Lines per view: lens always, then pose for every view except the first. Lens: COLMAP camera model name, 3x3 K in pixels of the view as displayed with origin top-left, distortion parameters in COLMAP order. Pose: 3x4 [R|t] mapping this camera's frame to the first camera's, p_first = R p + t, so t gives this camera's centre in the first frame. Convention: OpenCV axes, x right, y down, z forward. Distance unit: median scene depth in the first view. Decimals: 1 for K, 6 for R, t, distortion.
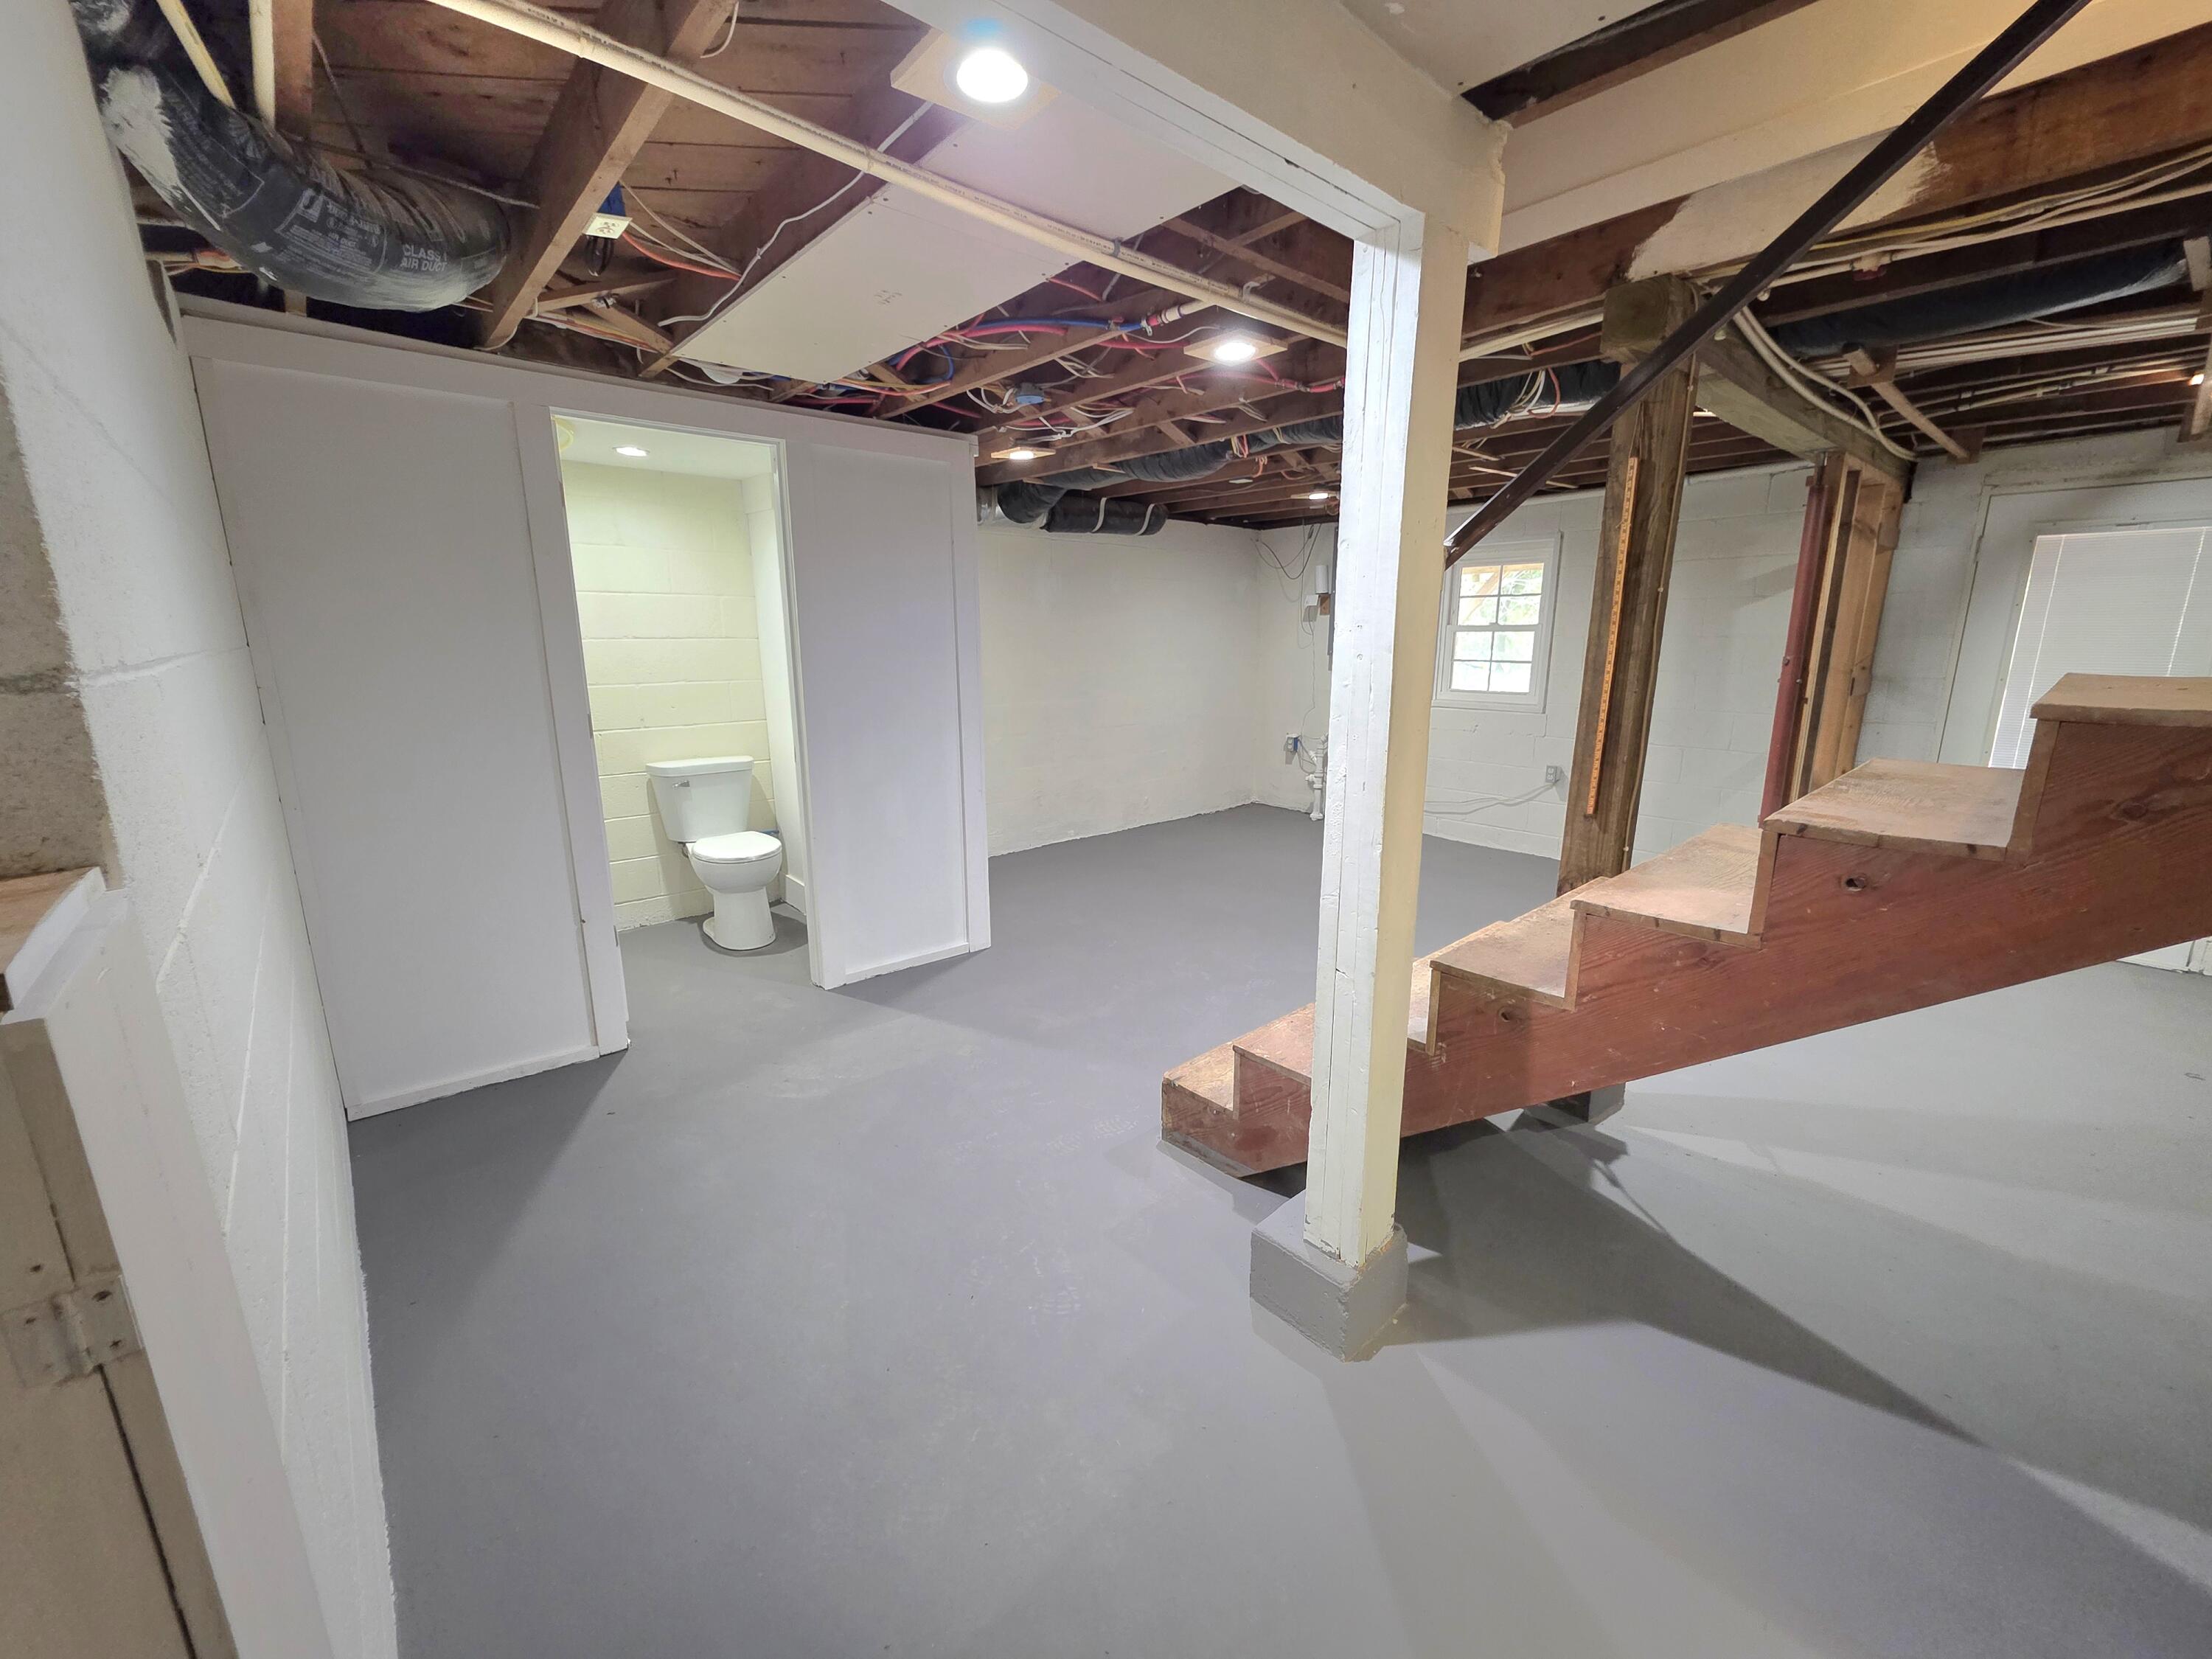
lens RADIAL K [[889.4, 0, 1123.2], [0, 889.4, 830.0], [0, 0, 1]] dist [-0.000024, -0.000105]
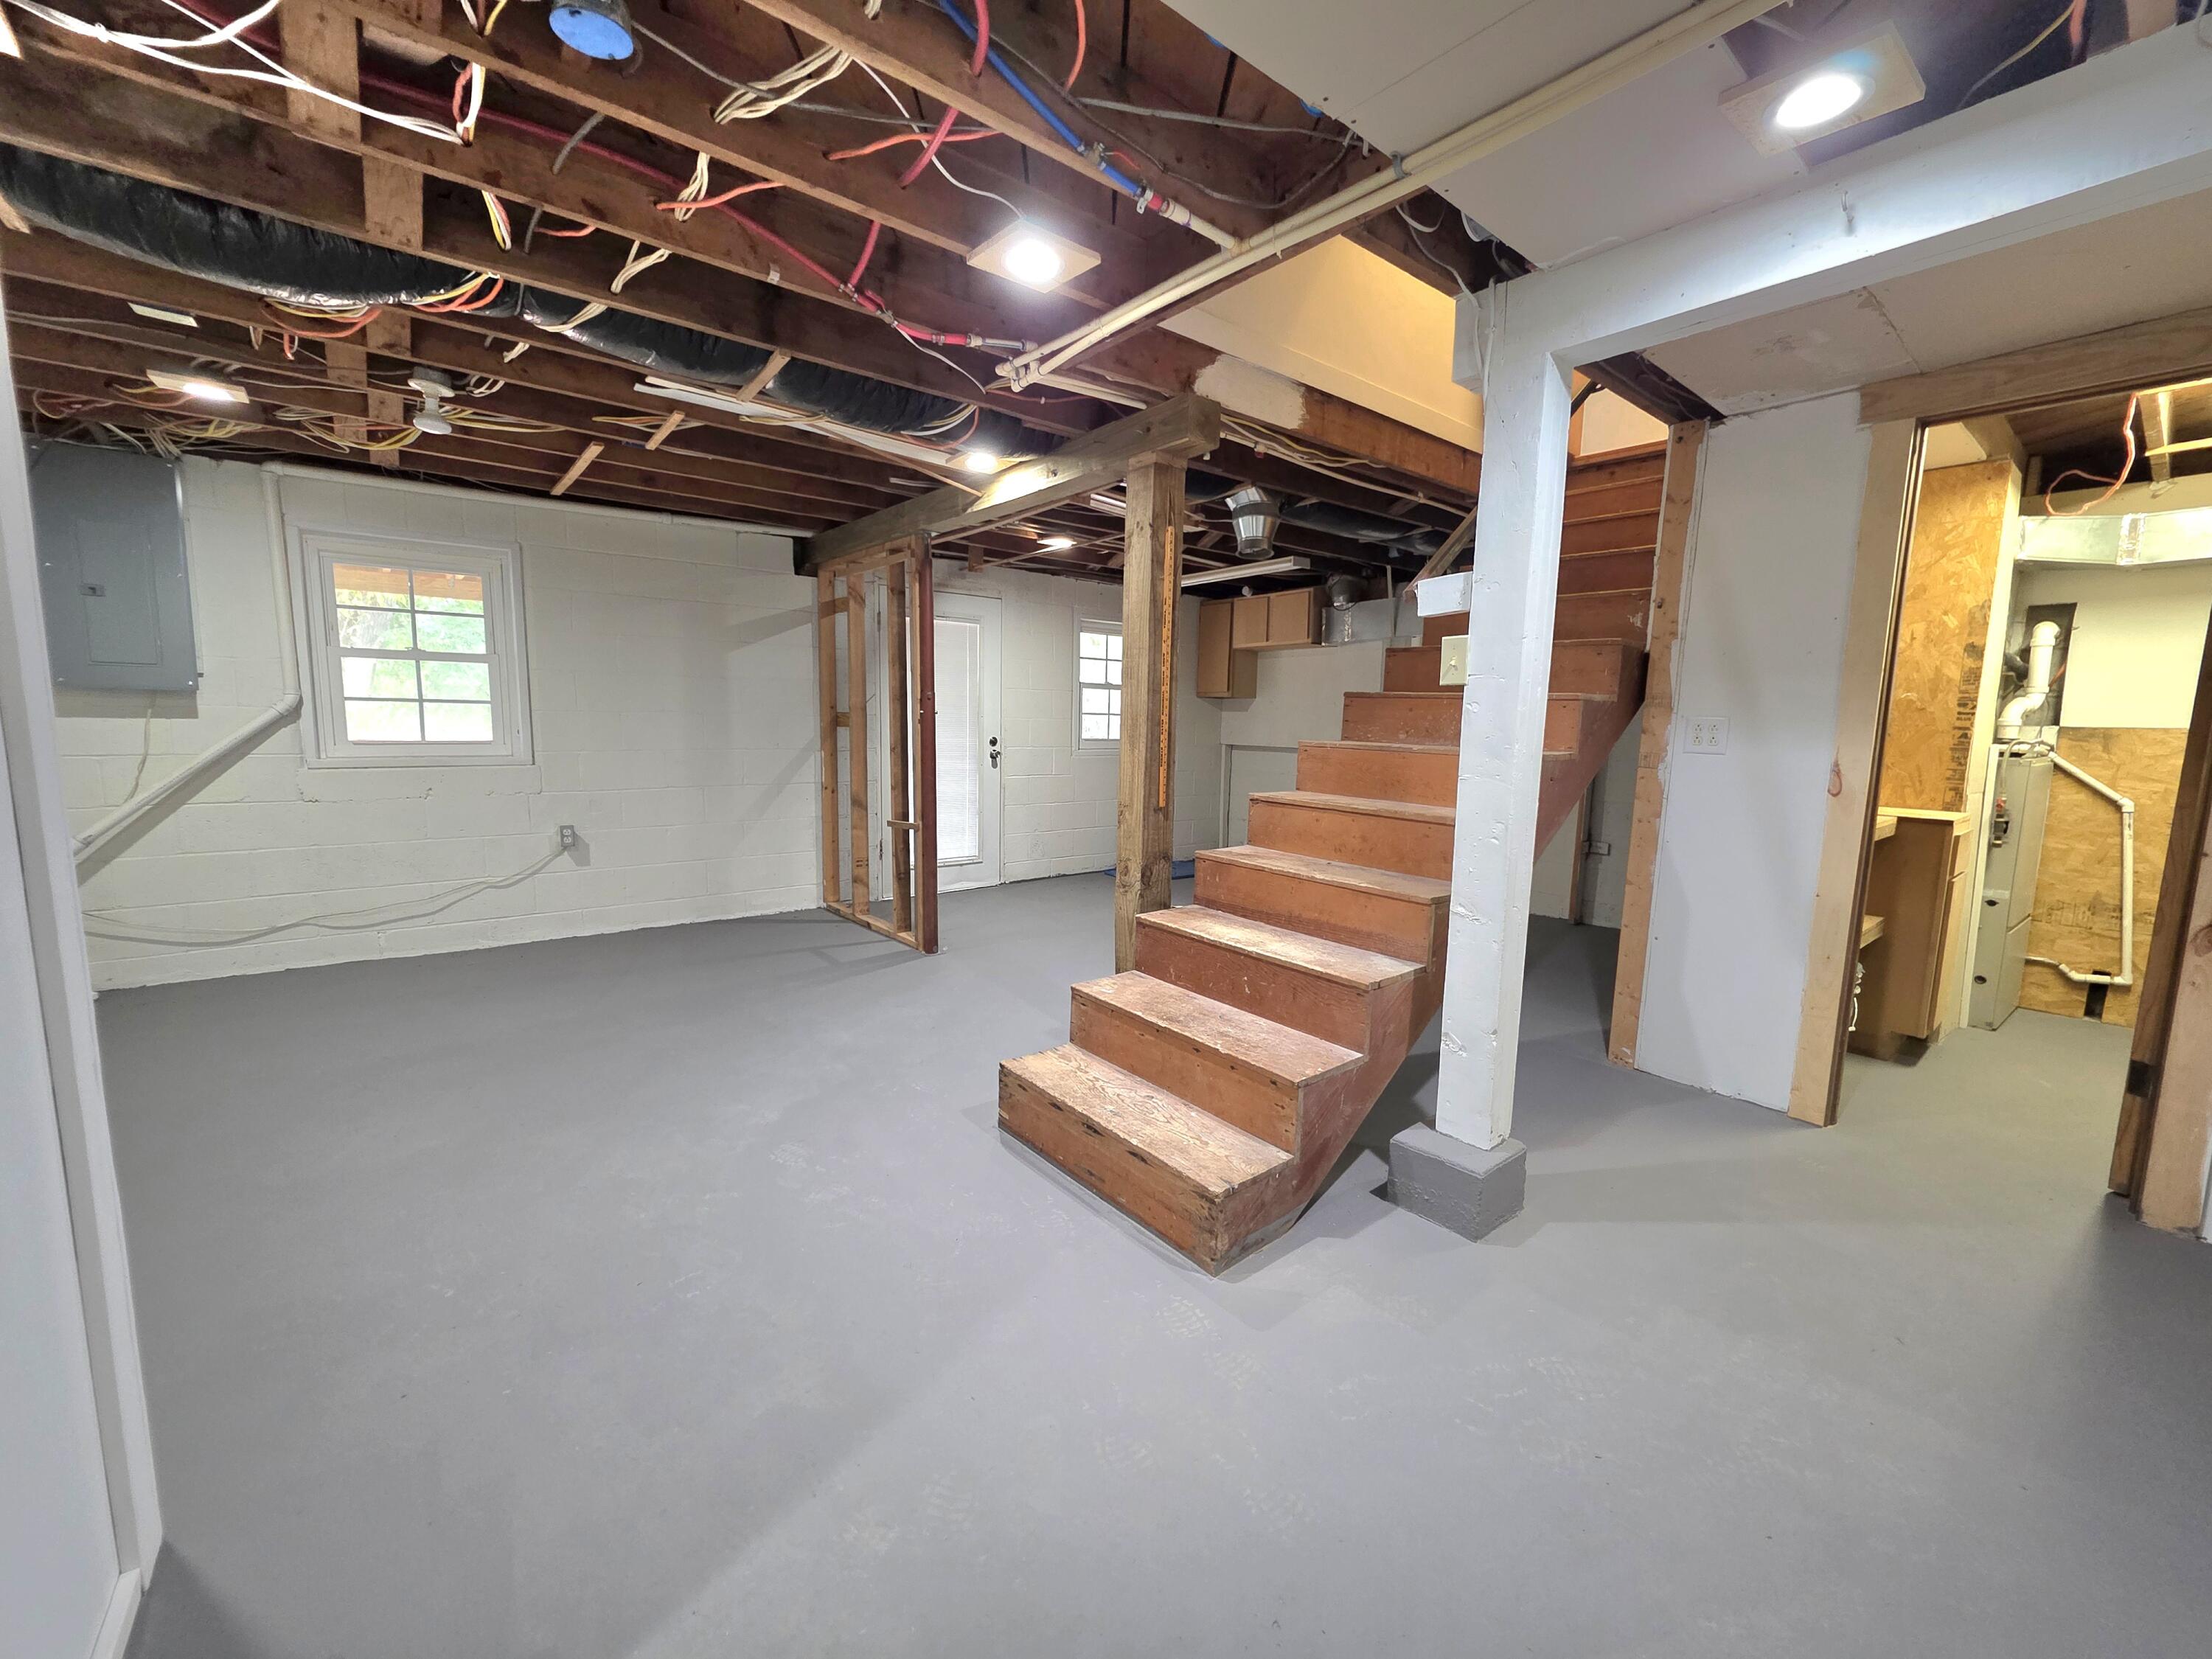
lens RADIAL K [[889.4, 0, 1115.7], [0, 889.4, 827.0], [0, 0, 1]] dist [-0.000024, -0.000105]
pose [[0.041377, -0.125184, 0.991270, -0.320640], [0.197825, 0.973505, 0.114683, -0.065922], [-0.979364, 0.191353, 0.065045, 0.453113]]
